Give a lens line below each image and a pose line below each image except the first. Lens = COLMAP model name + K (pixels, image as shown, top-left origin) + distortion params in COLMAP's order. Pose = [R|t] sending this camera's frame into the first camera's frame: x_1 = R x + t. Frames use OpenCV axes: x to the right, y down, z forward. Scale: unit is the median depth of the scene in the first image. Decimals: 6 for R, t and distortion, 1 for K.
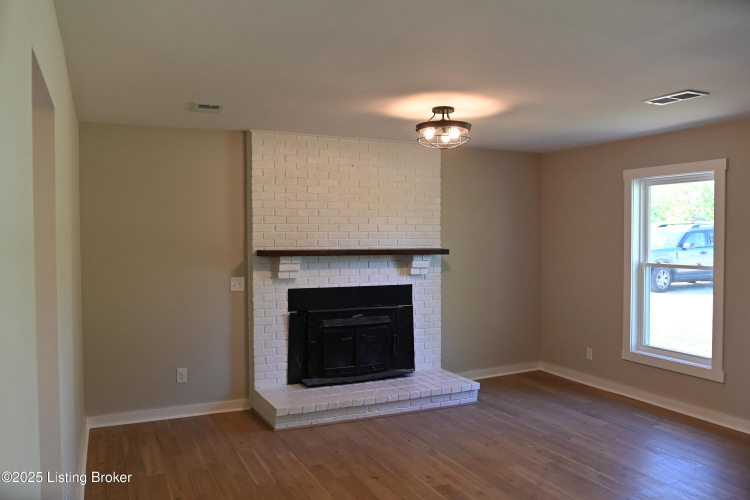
lens RADIAL K [[592.4, 0, 373.5], [0, 592.4, 254.1], [0, 0, 1]] dist [-0.081549, 0.064198]
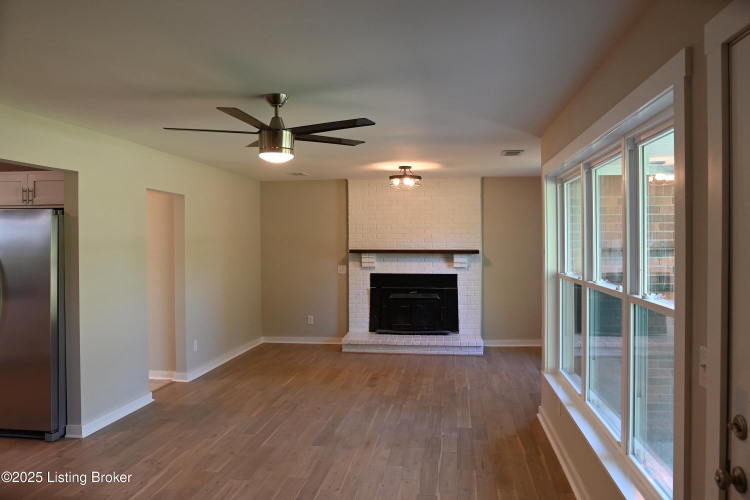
lens RADIAL K [[592.4, 0, 376.5], [0, 592.4, 250.5], [0, 0, 1]] dist [-0.081549, 0.064198]
pose [[0.847037, 0.008187, -0.531471, 0.746161], [-0.016173, 0.999815, -0.010376, 0.012310], [0.531288, 0.017384, 0.847013, -0.387747]]
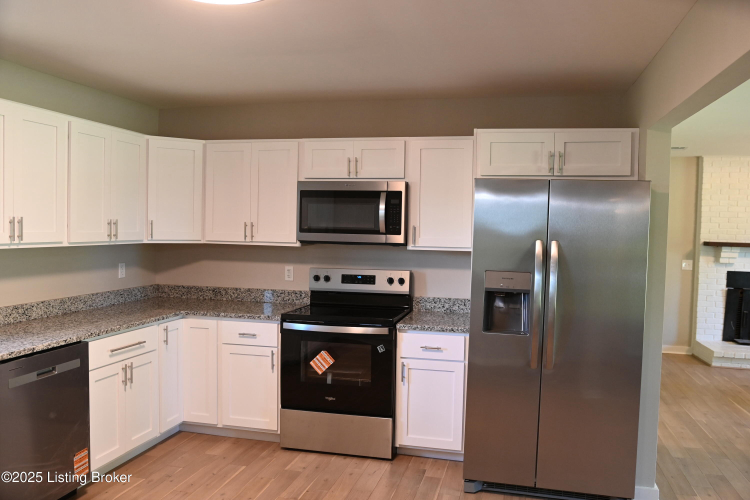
lens RADIAL K [[592.4, 0, 374.8], [0, 592.4, 247.4], [0, 0, 1]] dist [-0.081549, 0.064198]
pose [[0.778207, 0.044715, -0.626414, 0.058069], [-0.044527, 0.998880, 0.015986, 0.019799], [0.626427, 0.015452, 0.779327, -0.551142]]
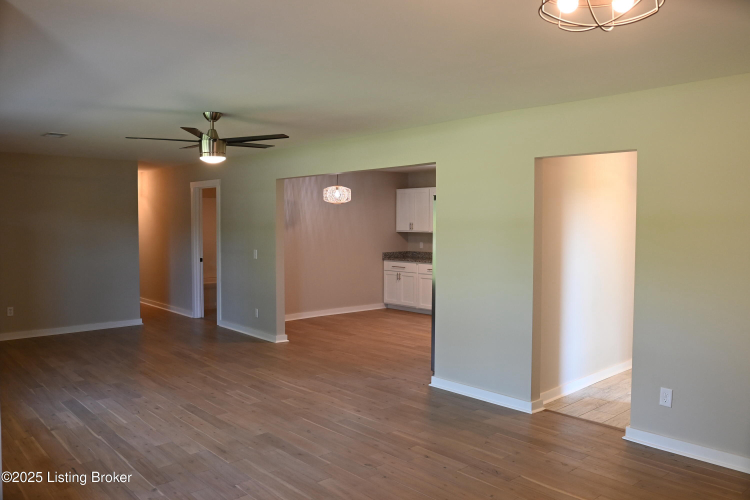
lens RADIAL K [[592.4, 0, 376.3], [0, 592.4, 250.3], [0, 0, 1]] dist [-0.081549, 0.064198]
pose [[-0.955674, 0.013199, -0.294131, 0.319836], [-0.010708, 0.996775, 0.079523, -0.033968], [0.294232, 0.079148, -0.952451, 1.063984]]
